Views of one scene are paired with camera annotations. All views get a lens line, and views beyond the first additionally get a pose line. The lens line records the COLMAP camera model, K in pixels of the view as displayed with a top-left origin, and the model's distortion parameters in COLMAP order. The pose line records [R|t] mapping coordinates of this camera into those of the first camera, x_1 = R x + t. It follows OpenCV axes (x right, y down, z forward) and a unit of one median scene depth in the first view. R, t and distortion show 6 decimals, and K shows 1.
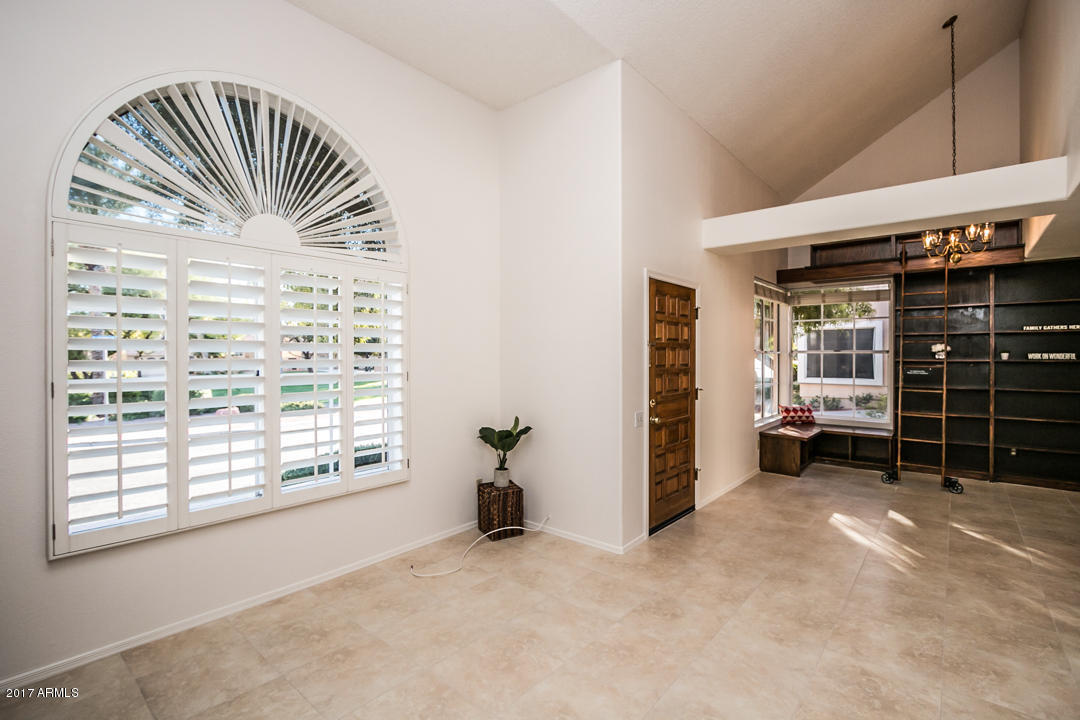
lens RADIAL K [[493.6, 0, 536.7], [0, 493.6, 357.5], [0, 0, 1]] dist [-0.019920, 0.000825]
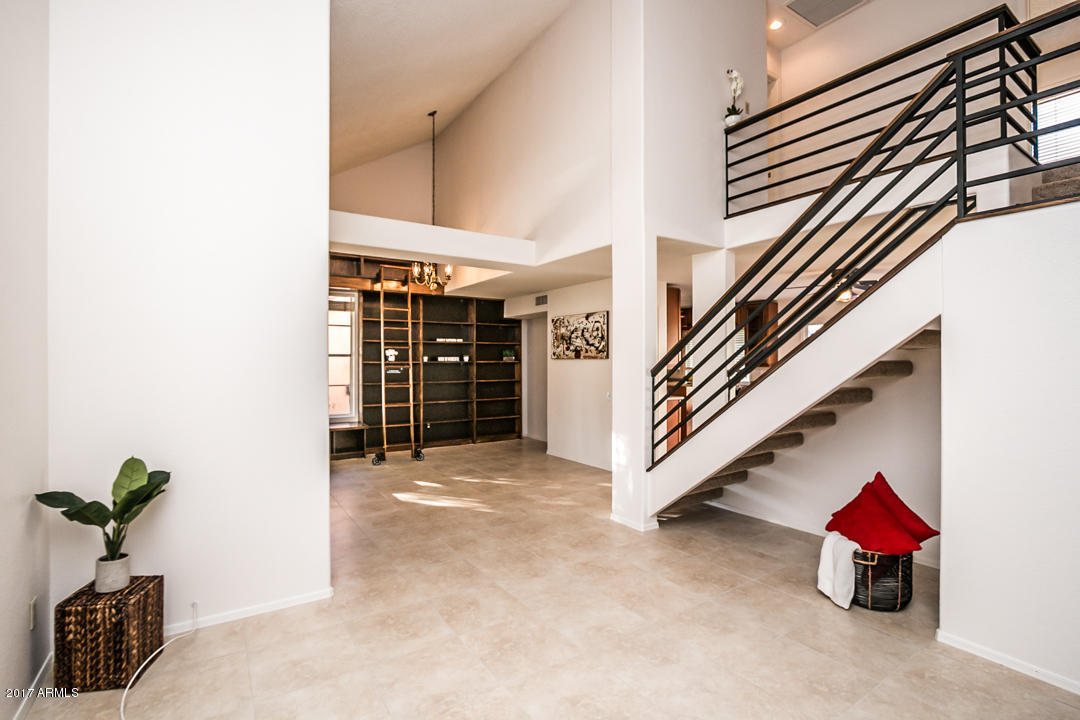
lens RADIAL K [[495.0, 0, 542.8], [0, 495.0, 357.5], [0, 0, 1]] dist [-0.020618, 0.000917]
pose [[0.269938, 0.006649, 0.962855, -0.578323], [0.005105, 0.999952, -0.008336, 0.011346], [-0.962864, 0.007165, 0.269891, 0.480668]]
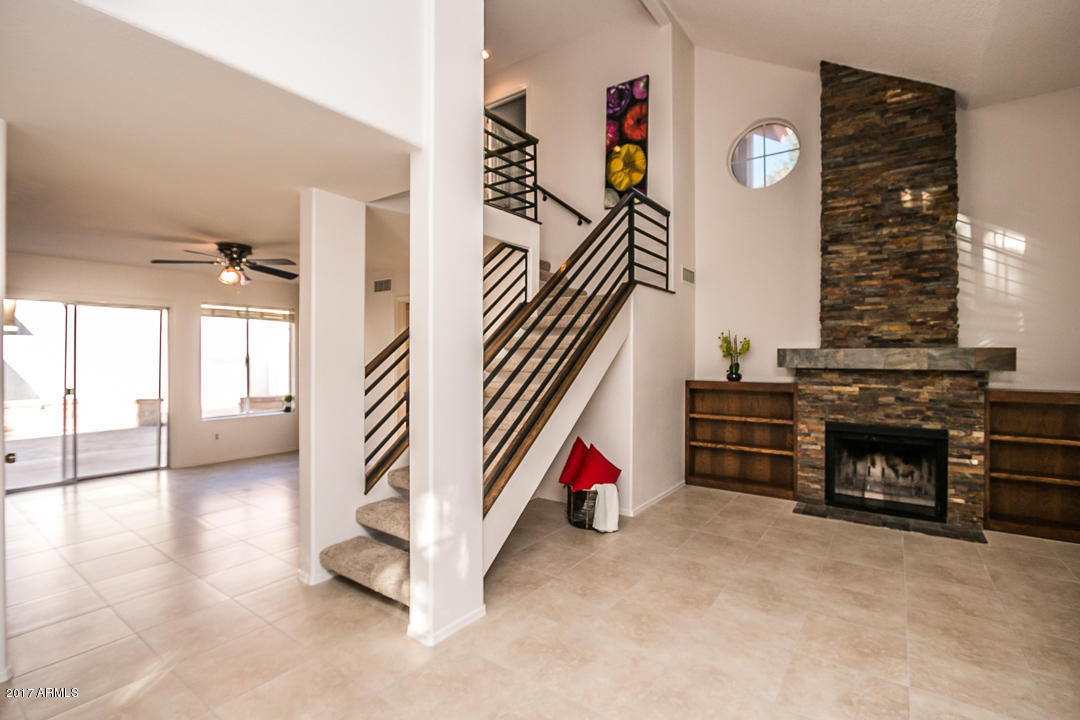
lens RADIAL K [[493.6, 0, 536.7], [0, 493.6, 357.5], [0, 0, 1]] dist [-0.019920, 0.000825]
pose [[-0.996584, 0.000331, -0.082581, 0.683920], [-0.000555, 0.999943, 0.010703, -0.003886], [0.082580, 0.010713, -0.996527, 1.420064]]
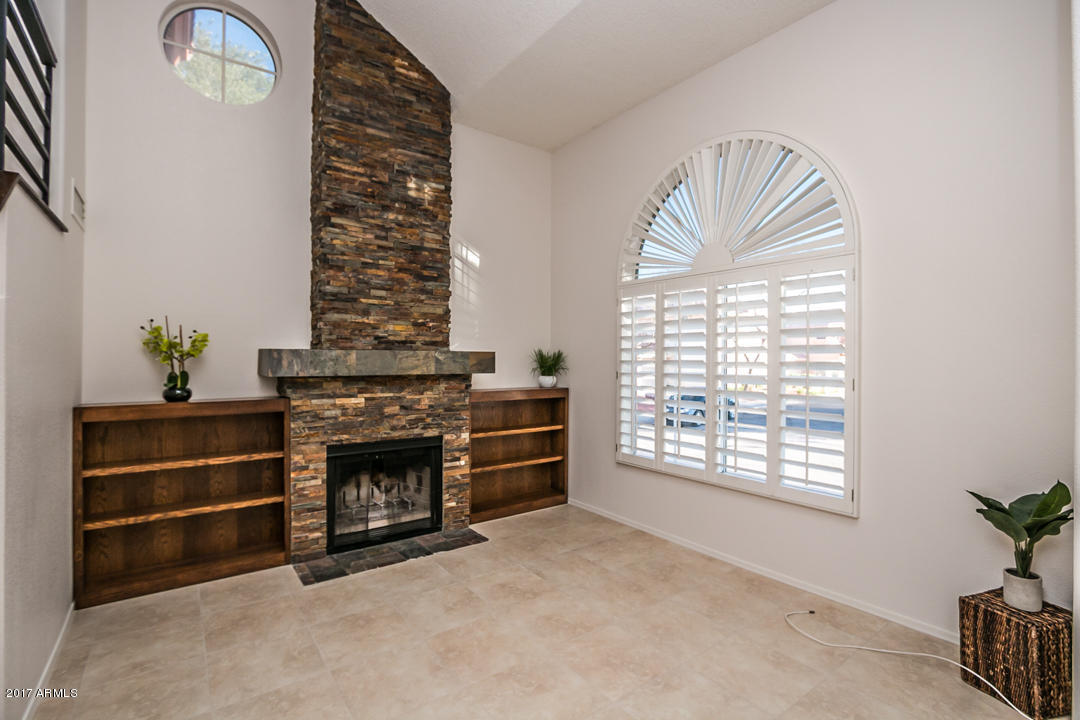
lens RADIAL K [[493.6, 0, 536.7], [0, 493.6, 357.5], [0, 0, 1]] dist [-0.019920, 0.000825]
pose [[-0.227467, -0.001816, -0.973784, 0.681787], [-0.007775, 0.999970, -0.000049, -0.001651], [0.973755, 0.007560, -0.227474, 0.756799]]
